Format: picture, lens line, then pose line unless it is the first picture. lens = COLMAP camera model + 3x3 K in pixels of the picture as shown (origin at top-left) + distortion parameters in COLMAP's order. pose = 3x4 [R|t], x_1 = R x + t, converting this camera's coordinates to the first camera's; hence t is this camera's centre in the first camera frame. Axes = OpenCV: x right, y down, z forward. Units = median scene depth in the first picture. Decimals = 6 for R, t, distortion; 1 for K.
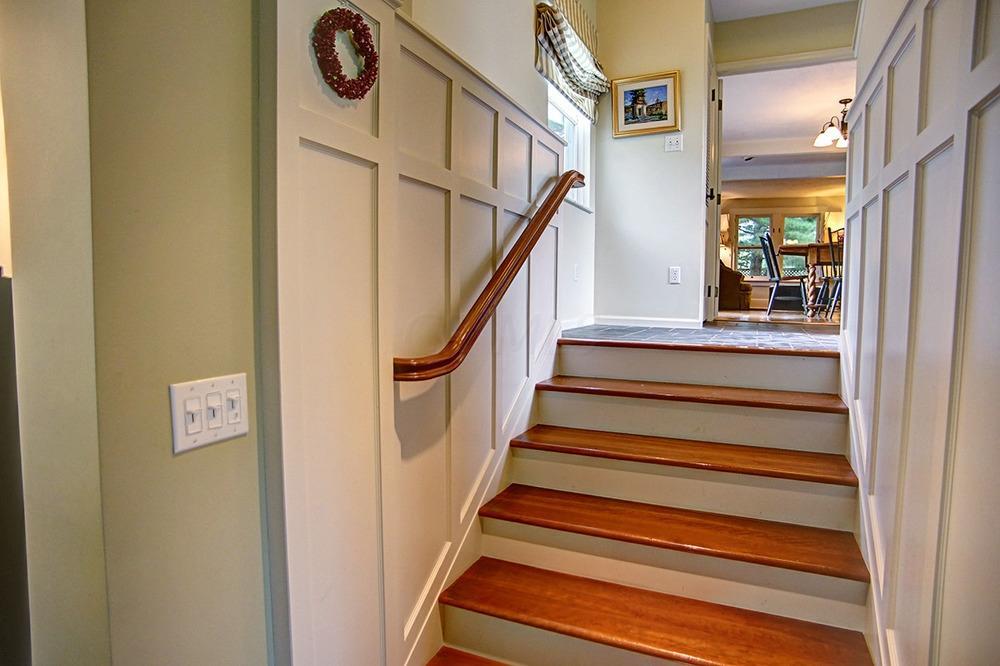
lens RADIAL K [[570.0, 0, 503.9], [0, 570.0, 337.1], [0, 0, 1]] dist [-0.075214, 0.003811]
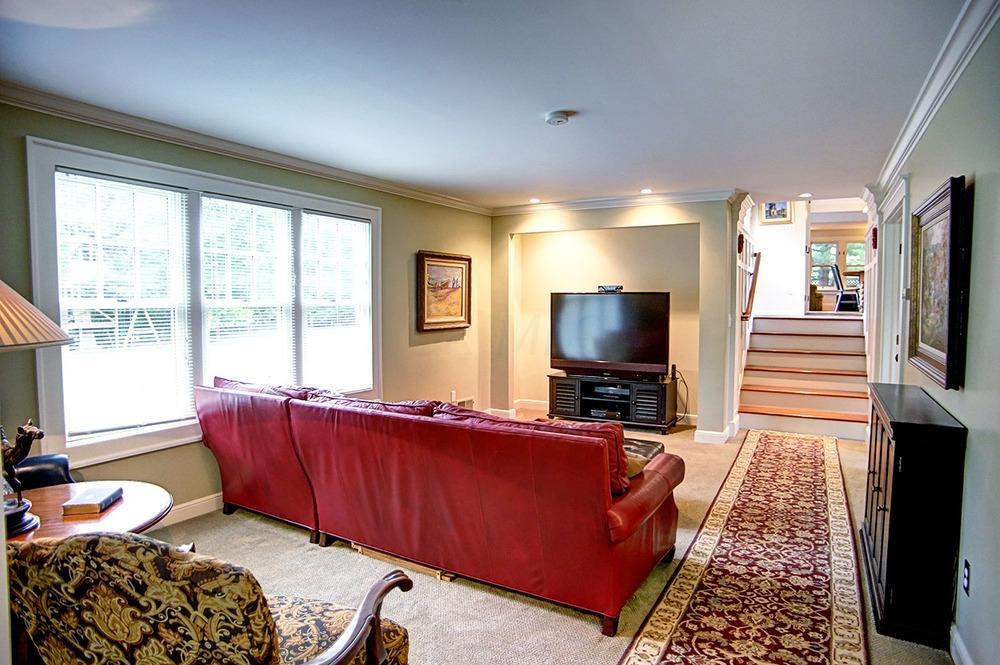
lens RADIAL K [[570.0, 0, 499.3], [0, 570.0, 332.7], [0, 0, 1]] dist [-0.075214, 0.003811]
pose [[0.994676, -0.001236, -0.103048, -0.351661], [-0.001204, 0.999721, -0.023609, 0.061270], [0.103048, 0.023608, 0.994396, -0.734529]]
